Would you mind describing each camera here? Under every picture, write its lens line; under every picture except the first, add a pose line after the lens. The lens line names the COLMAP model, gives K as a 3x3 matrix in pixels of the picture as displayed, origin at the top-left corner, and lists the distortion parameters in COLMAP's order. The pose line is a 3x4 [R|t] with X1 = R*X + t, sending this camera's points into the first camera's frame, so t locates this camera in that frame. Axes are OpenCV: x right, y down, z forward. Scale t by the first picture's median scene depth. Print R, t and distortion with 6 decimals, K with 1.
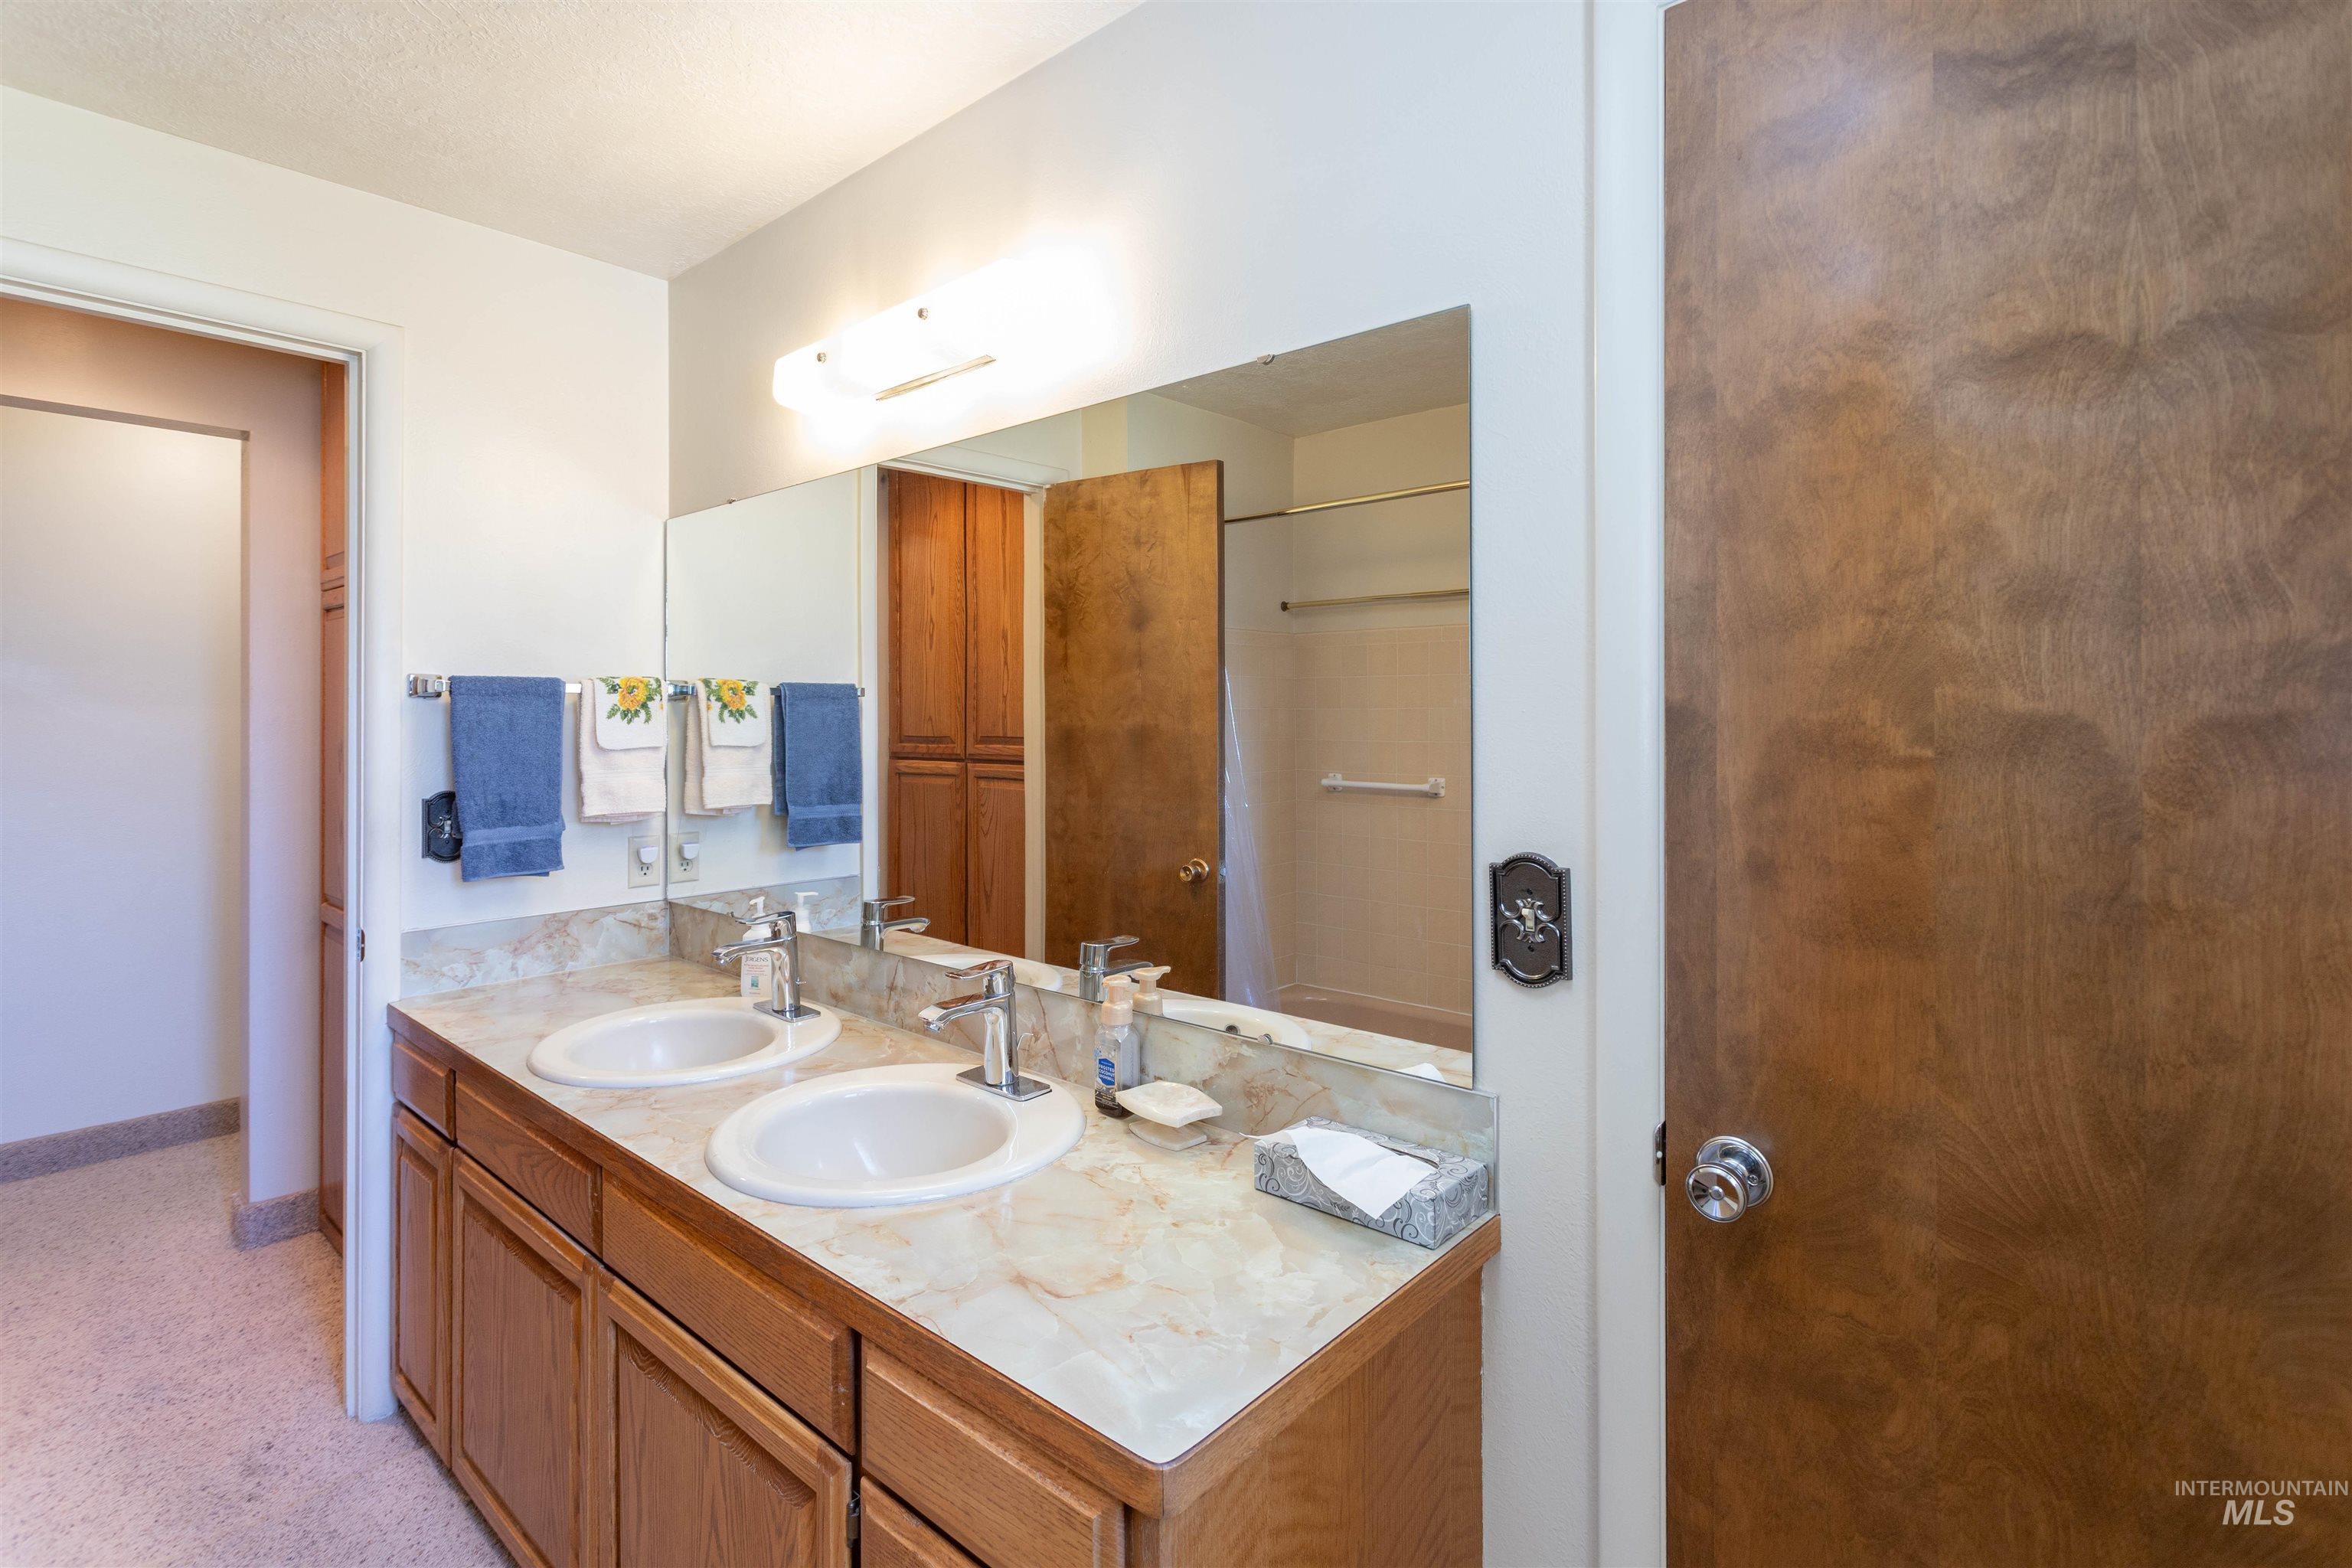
lens RADIAL K [[1140.4, 0, 1164.2], [0, 1140.4, 709.2], [0, 0, 1]] dist [-0.024714, 0.011508]
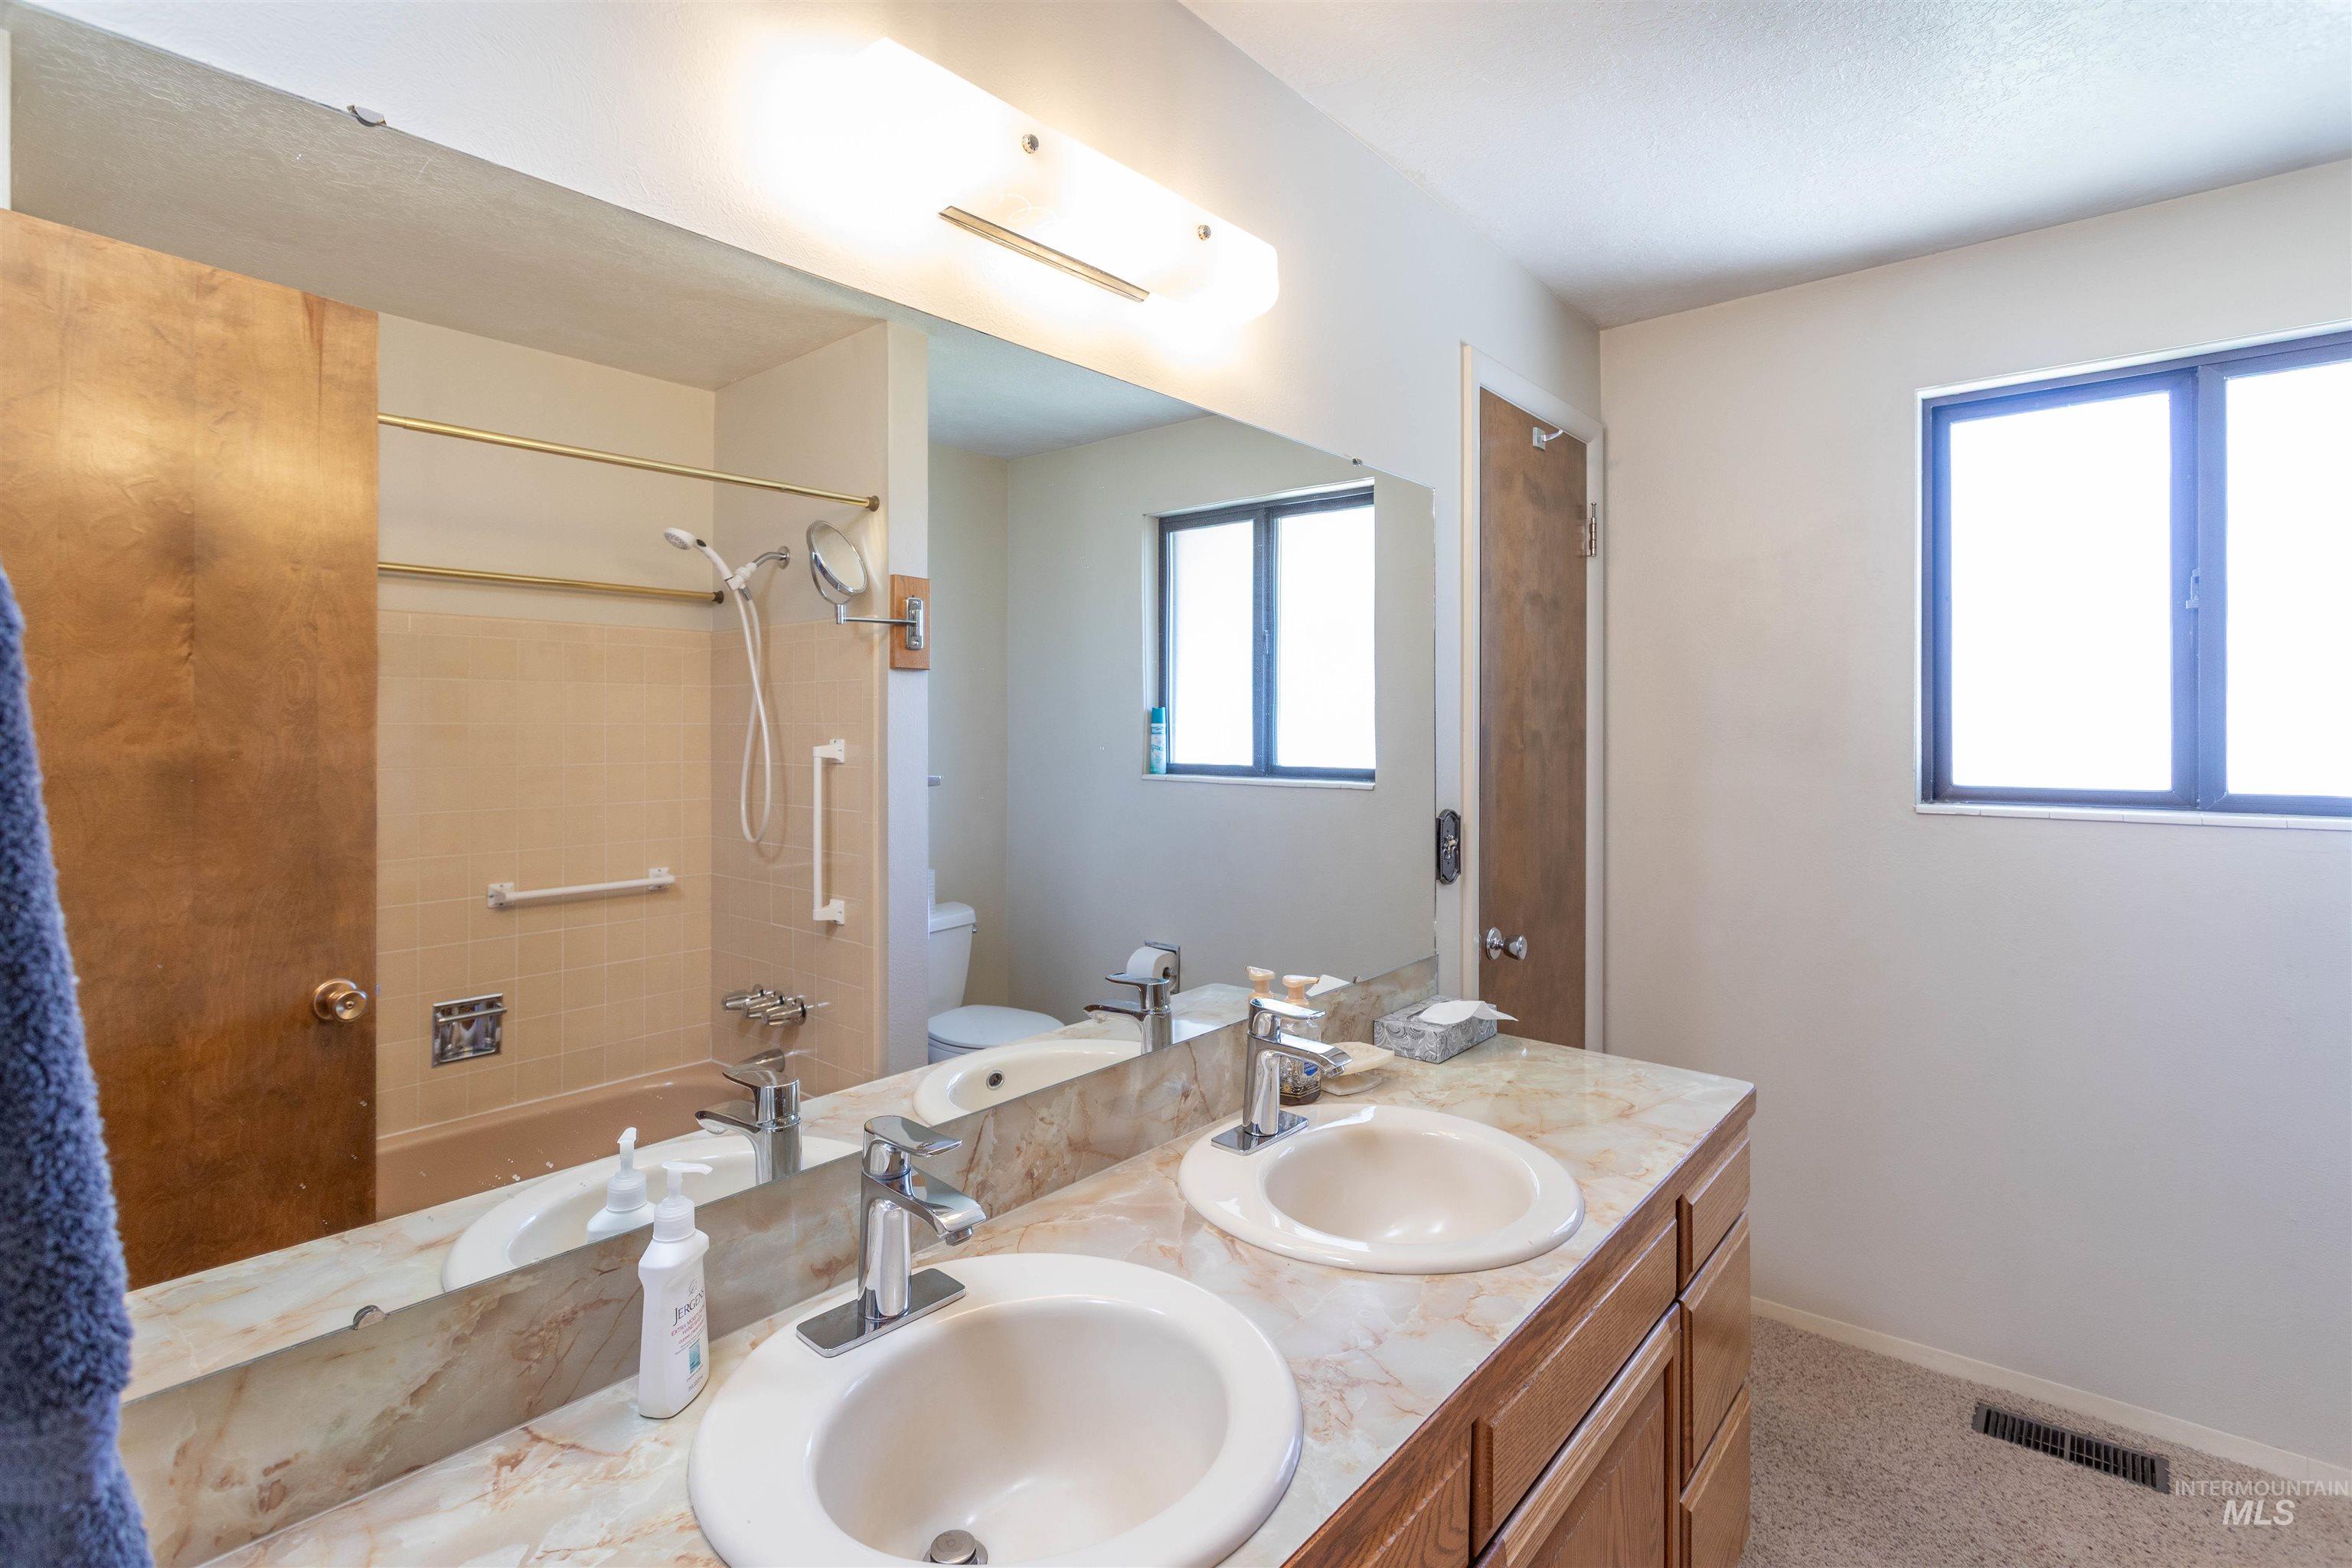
lens RADIAL K [[1140.4, 0, 1164.5], [0, 1140.4, 734.2], [0, 0, 1]] dist [-0.024714, 0.011508]
pose [[-0.044704, 0.000760, 0.999000, -1.369935], [-0.004546, 0.999989, -0.000964, 0.009981], [-0.998990, -0.004584, -0.044700, 1.449542]]
